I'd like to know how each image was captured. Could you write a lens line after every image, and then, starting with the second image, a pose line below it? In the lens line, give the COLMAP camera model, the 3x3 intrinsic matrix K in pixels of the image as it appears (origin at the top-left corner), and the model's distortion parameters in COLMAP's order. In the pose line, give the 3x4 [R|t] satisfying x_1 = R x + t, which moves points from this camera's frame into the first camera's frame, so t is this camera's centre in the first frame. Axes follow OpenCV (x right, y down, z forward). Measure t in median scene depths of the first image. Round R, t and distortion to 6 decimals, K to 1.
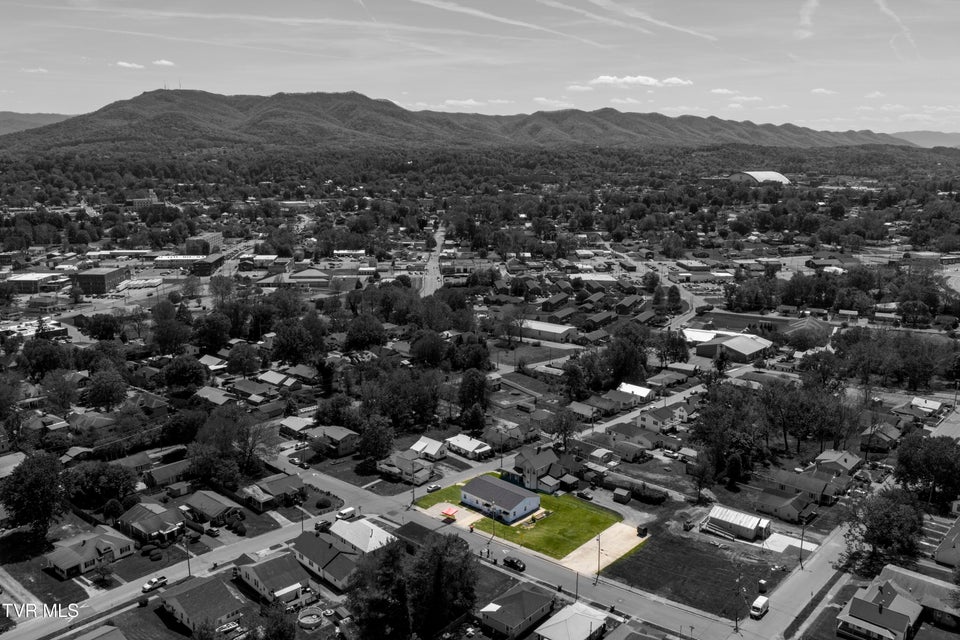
lens RADIAL K [[791.5, 0, 483.6], [0, 791.5, 319.7], [0, 0, 1]] dist [0.024972, -0.041716]
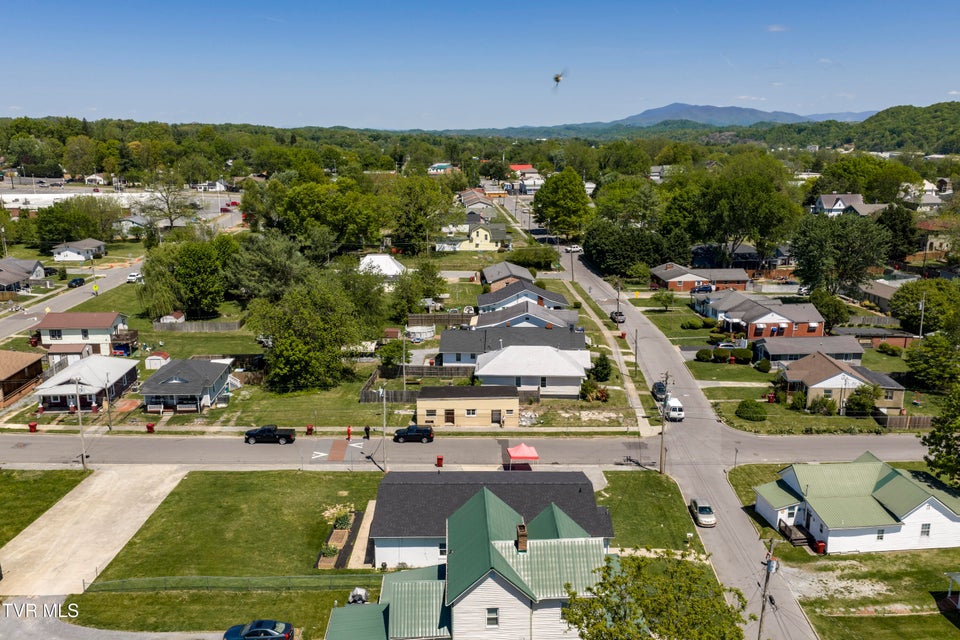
lens RADIAL K [[800.8, 0, 483.5], [0, 800.8, 320.6], [0, 0, 1]] dist [0.012602, -0.008780]
pose [[-0.720037, 0.152661, -0.676935, 0.070237], [-0.151346, 0.917471, 0.367888, 0.008671], [0.677231, 0.367345, -0.637508, 0.355351]]
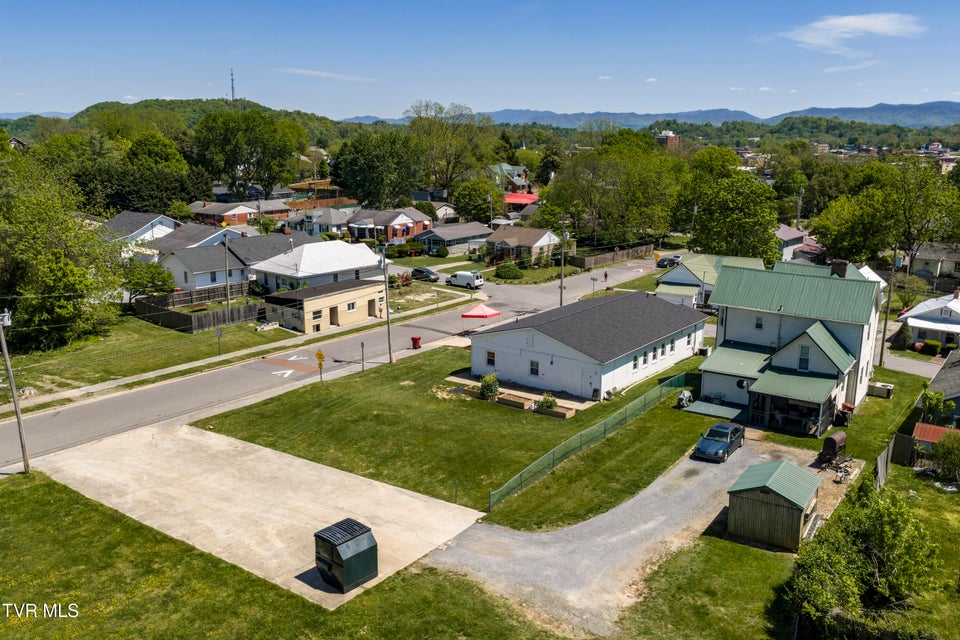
lens RADIAL K [[791.5, 0, 483.6], [0, 791.5, 319.7], [0, 0, 1]] dist [0.024972, -0.041716]
pose [[0.119585, 0.218074, -0.968578, 0.096918], [-0.216371, 0.957853, 0.188945, 0.049677], [0.968960, 0.186977, 0.161729, 0.272317]]
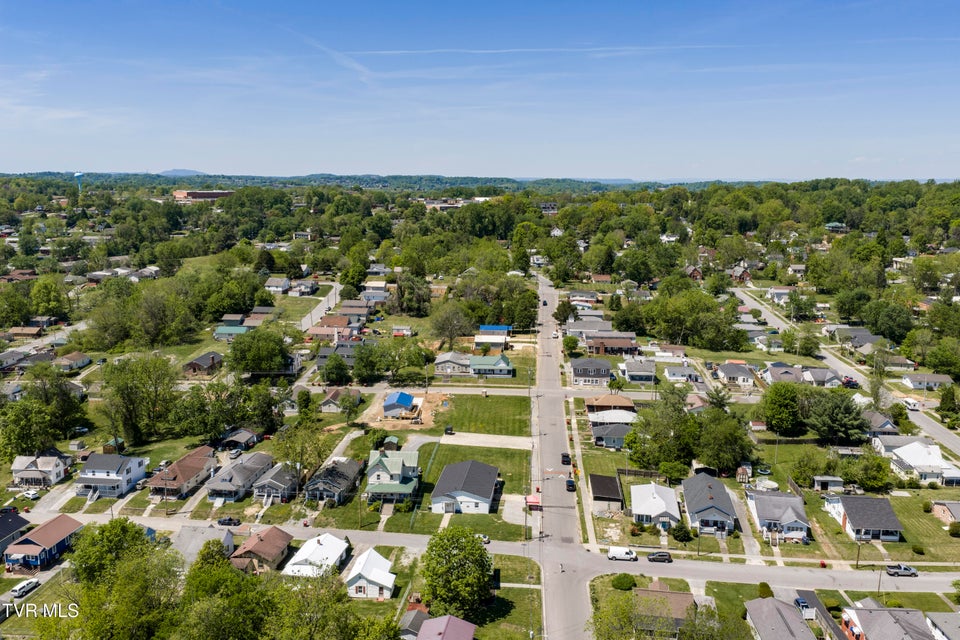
lens RADIAL K [[791.5, 0, 483.6], [0, 791.5, 319.7], [0, 0, 1]] dist [0.024972, -0.041716]
pose [[-0.605118, -0.151357, 0.781616, -0.184474], [0.156731, 0.939902, 0.303347, -0.057257], [-0.780556, 0.306064, -0.545030, 0.416781]]
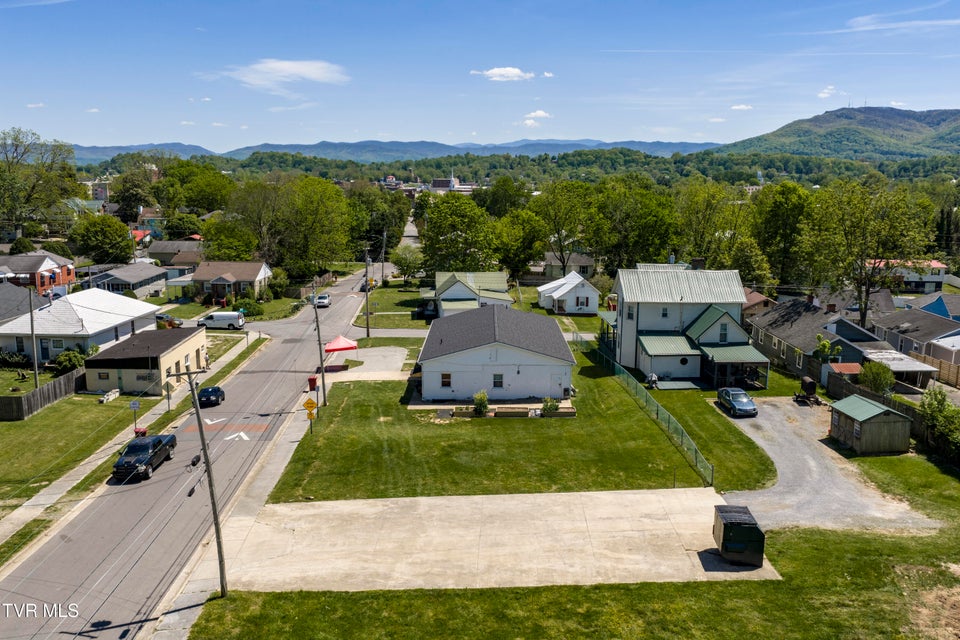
lens RADIAL K [[791.5, 0, 483.6], [0, 791.5, 319.7], [0, 0, 1]] dist [0.024972, -0.041716]
pose [[0.693592, 0.127818, -0.708938, 0.077192], [-0.154292, 0.987653, 0.027117, 0.060712], [0.703651, 0.090575, 0.704749, 0.227320]]
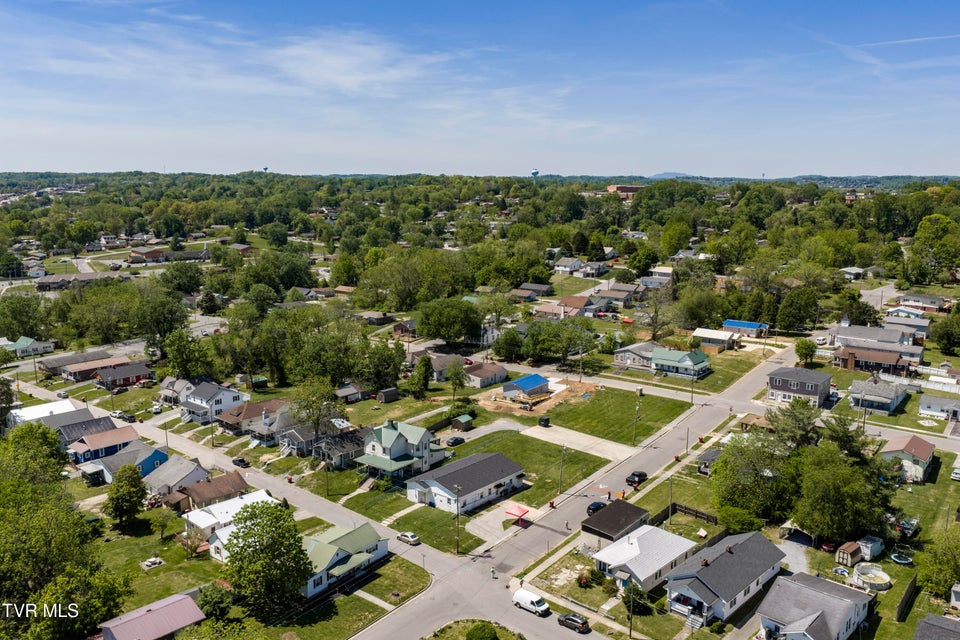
lens RADIAL K [[791.5, 0, 483.6], [0, 791.5, 319.7], [0, 0, 1]] dist [0.024972, -0.041716]
pose [[-0.060891, -0.182282, 0.981359, -0.191445], [0.206262, 0.959665, 0.191050, -0.012503], [-0.976600, 0.214050, -0.020837, 0.292090]]
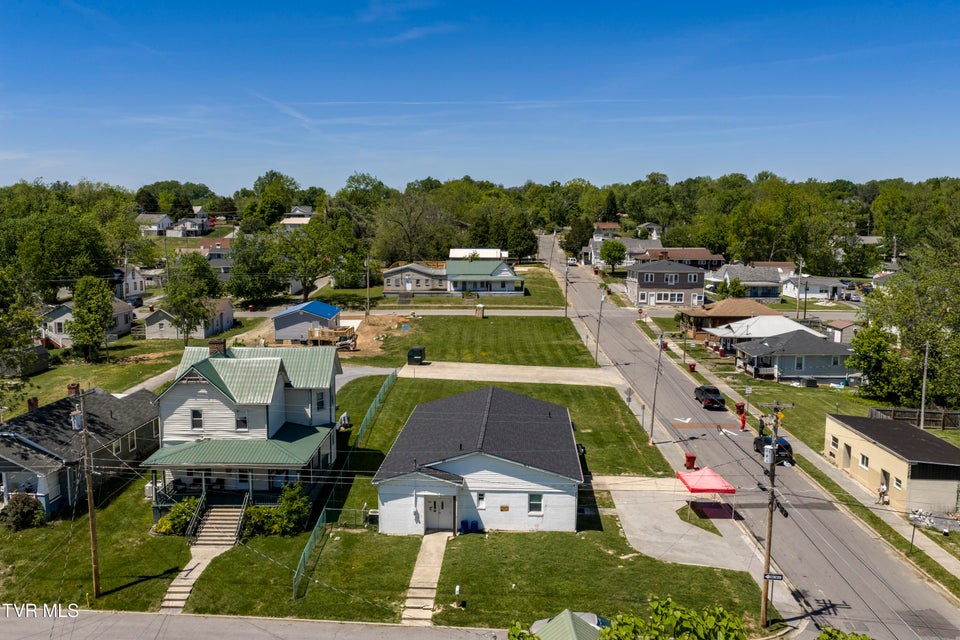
lens RADIAL K [[791.5, 0, 483.6], [0, 791.5, 319.7], [0, 0, 1]] dist [0.024972, -0.041716]
pose [[-0.657384, -0.107945, 0.745784, -0.052676], [0.148734, 0.951631, 0.268844, 0.032444], [-0.738732, 0.287657, -0.609532, 0.346586]]
